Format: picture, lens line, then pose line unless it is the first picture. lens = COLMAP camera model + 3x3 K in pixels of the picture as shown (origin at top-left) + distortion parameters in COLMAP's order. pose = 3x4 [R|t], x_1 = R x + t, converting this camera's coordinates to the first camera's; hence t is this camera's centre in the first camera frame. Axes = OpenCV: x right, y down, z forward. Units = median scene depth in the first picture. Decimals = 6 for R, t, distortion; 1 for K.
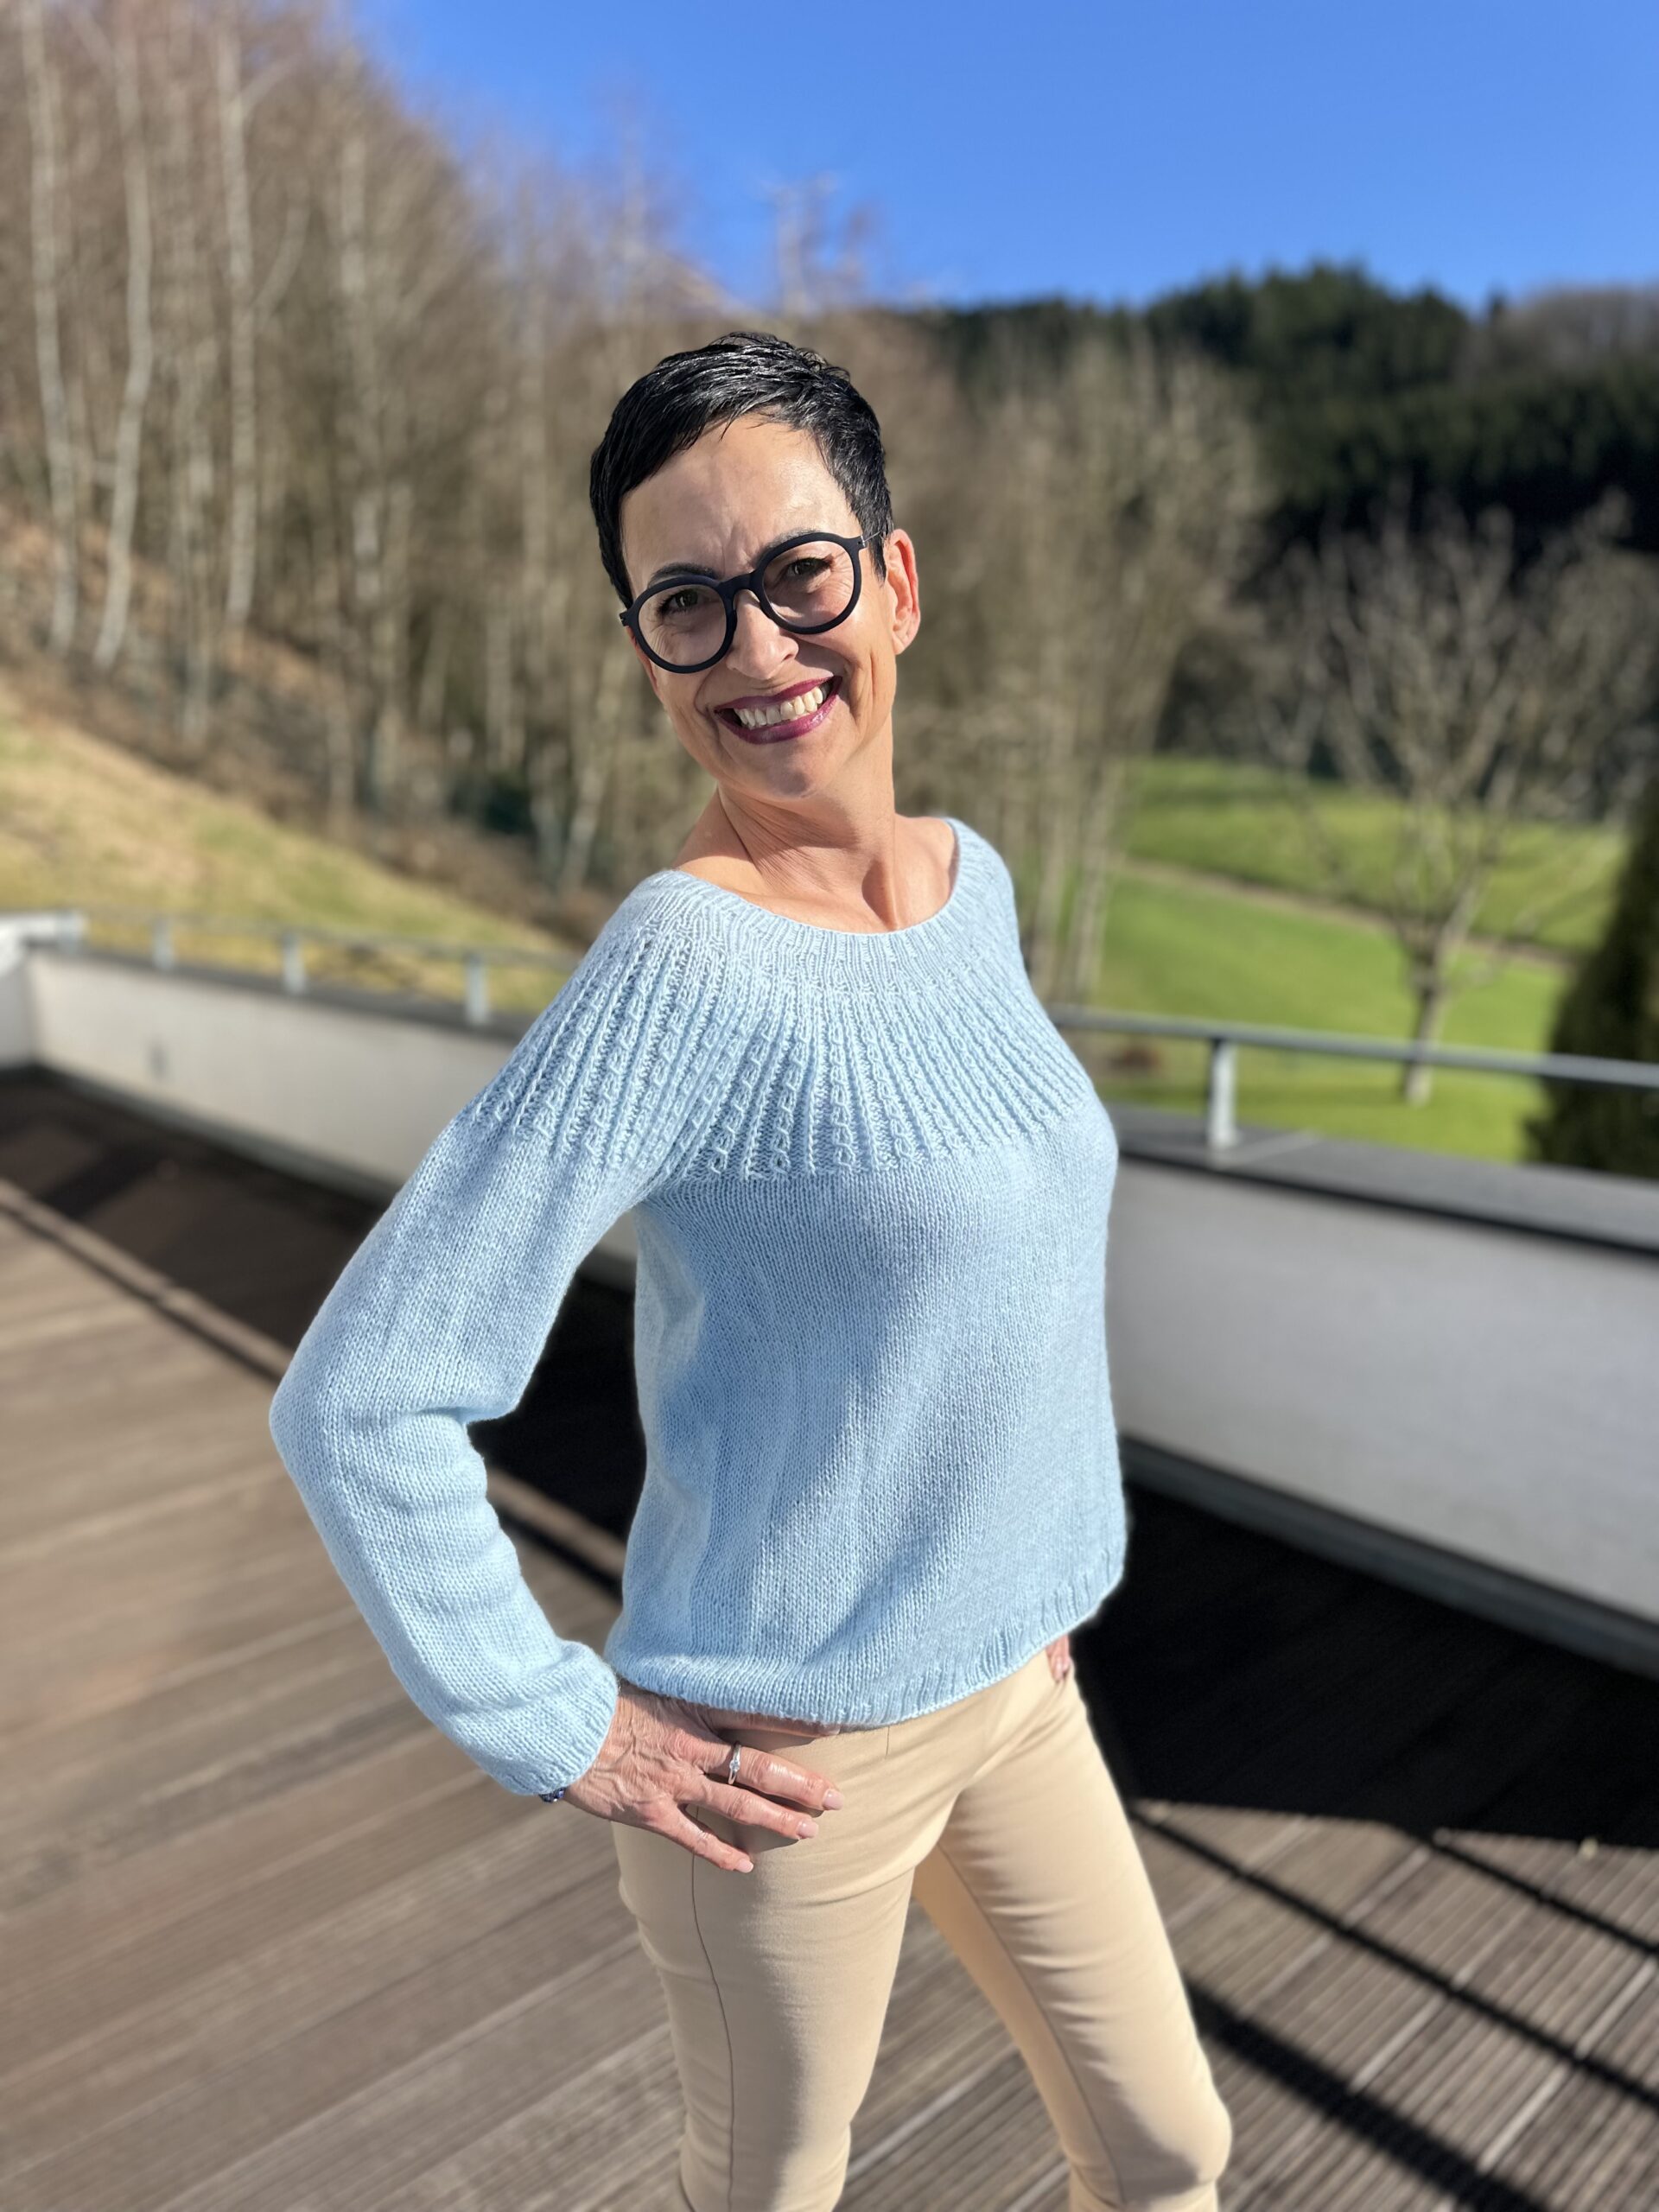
lens RADIAL K [[1583.0, 0, 799.5], [0, 1583.0, 1118.3], [0, 0, 1]] dist [-0.006700, -0.032724]
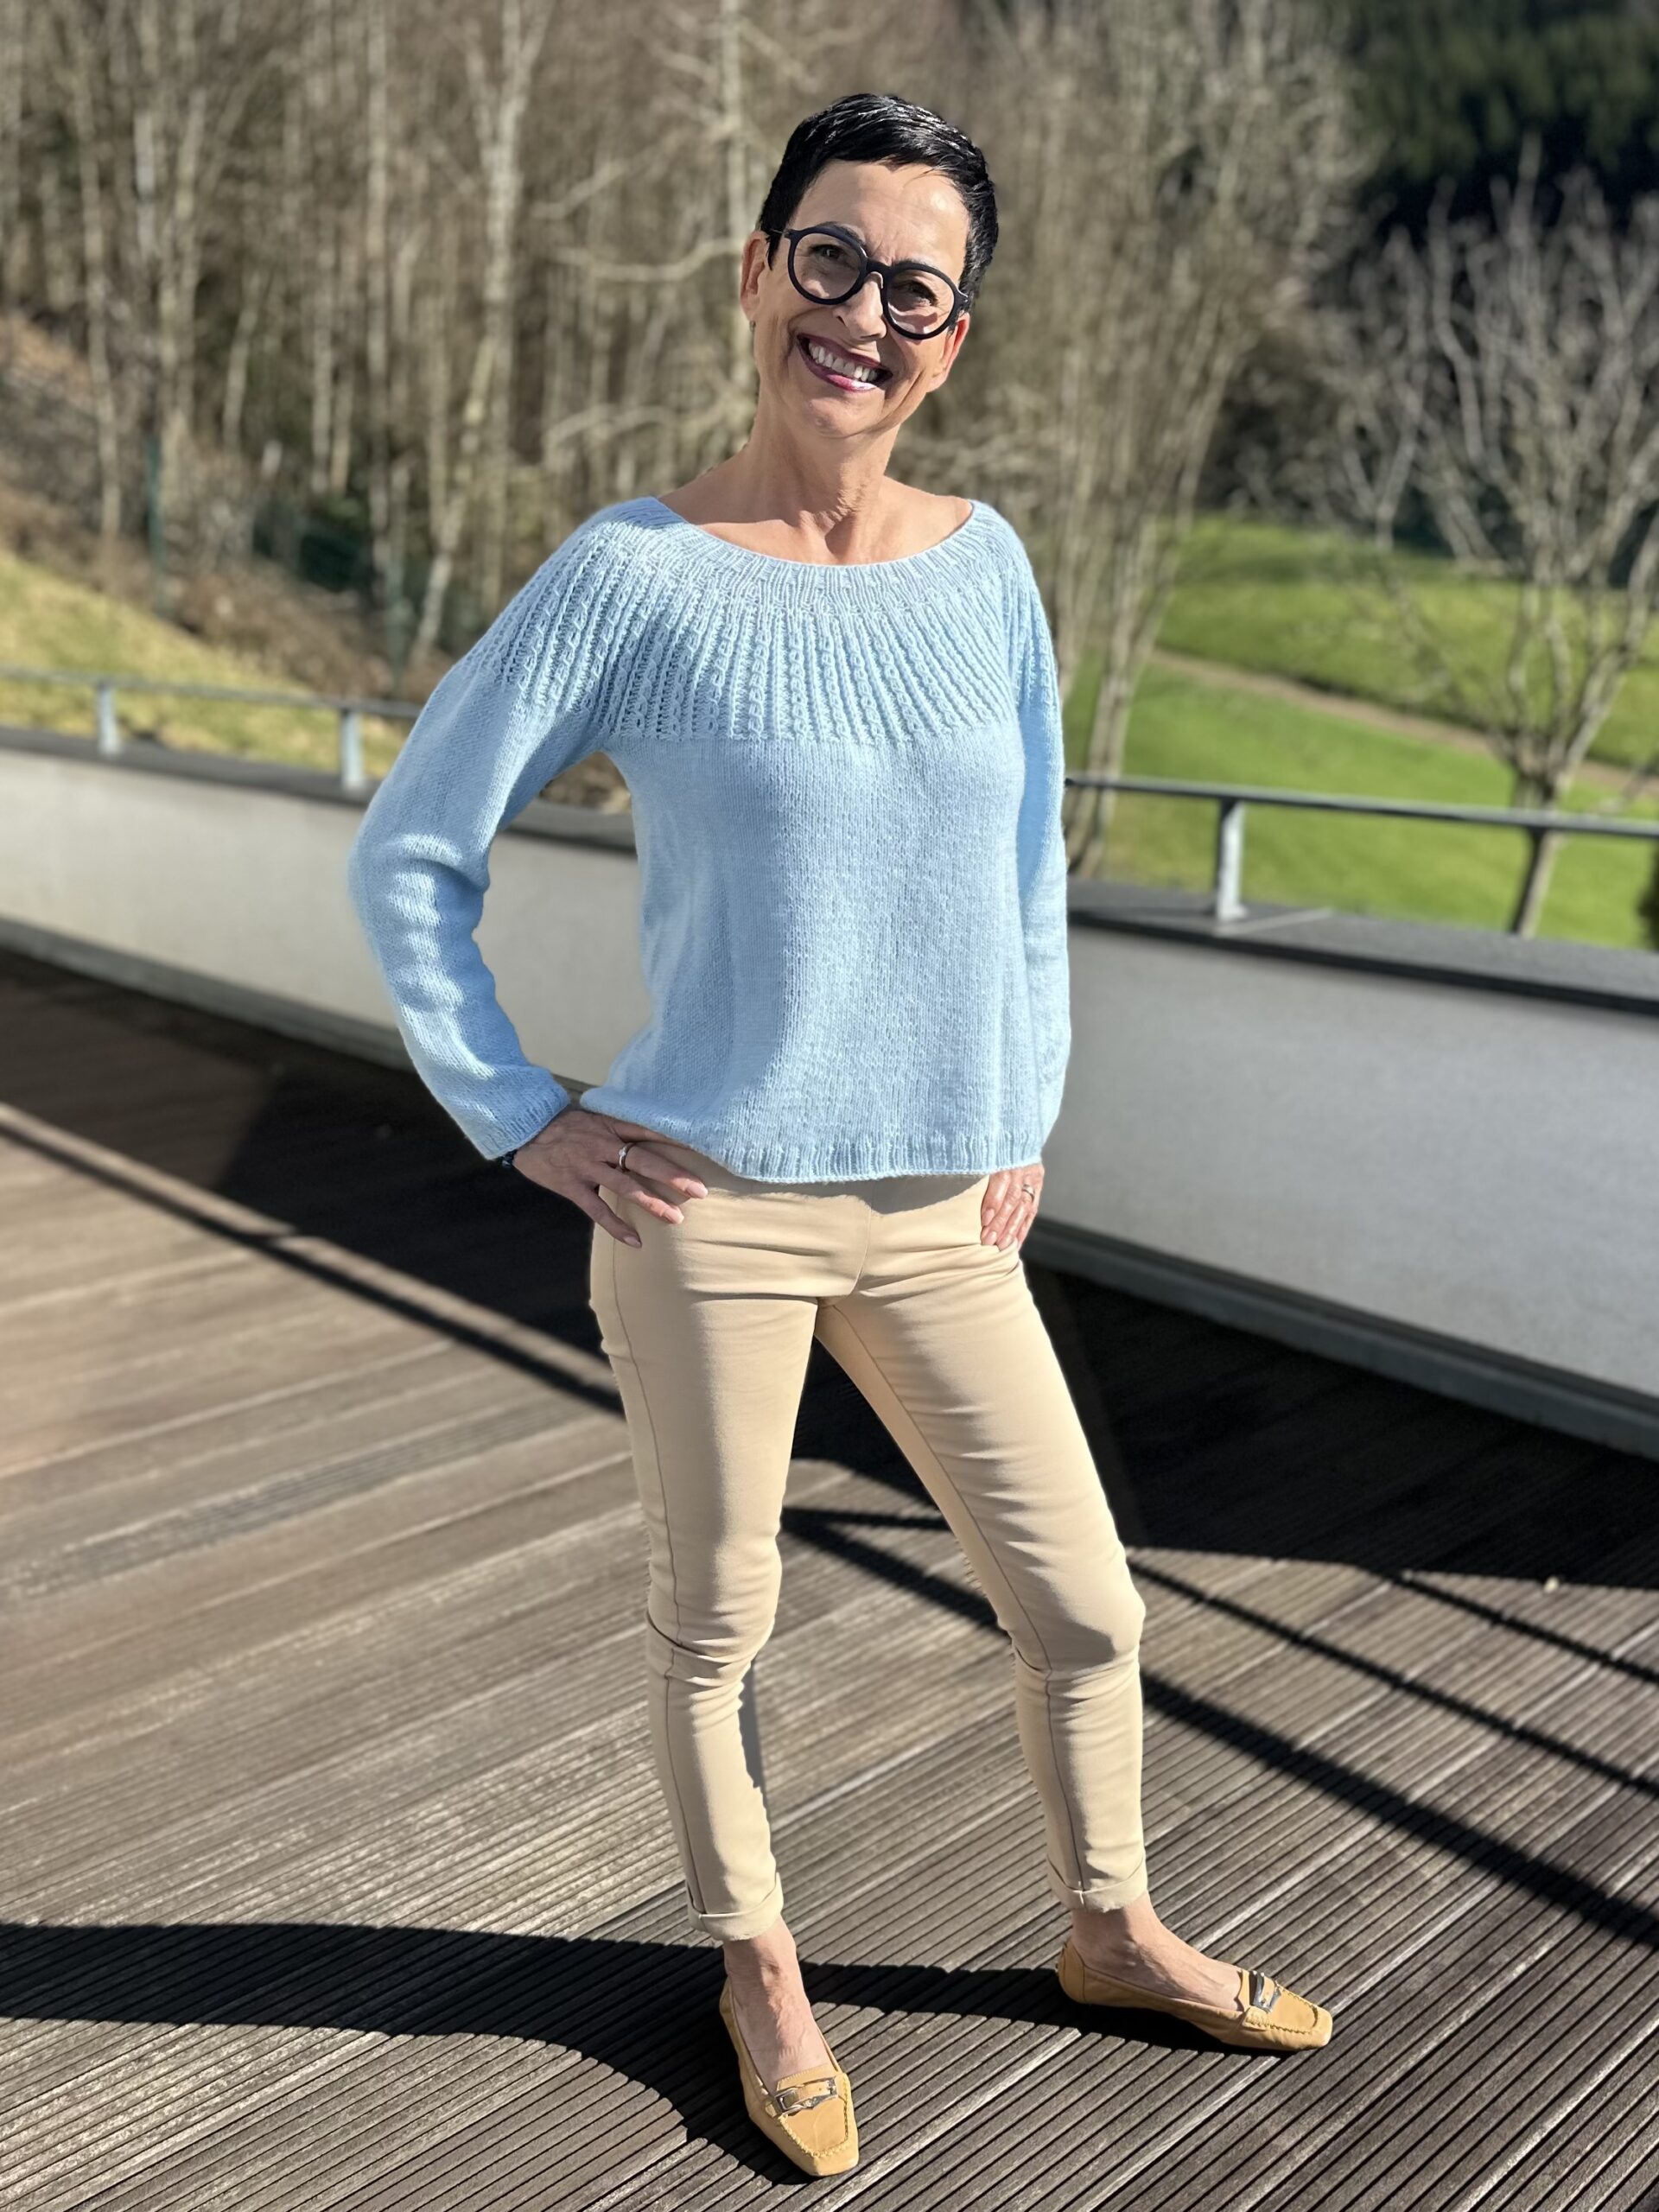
lens RADIAL K [[2135.0, 0, 829.5], [0, 2135.0, 1106.0], [0, 0, 1]] dist [0.007702, -0.019576]
pose [[0.998306, 0.019995, 0.054634, -0.033348], [-0.022789, 0.998438, 0.051004, 0.089339], [-0.053528, -0.052163, 0.997203, -0.283724]]
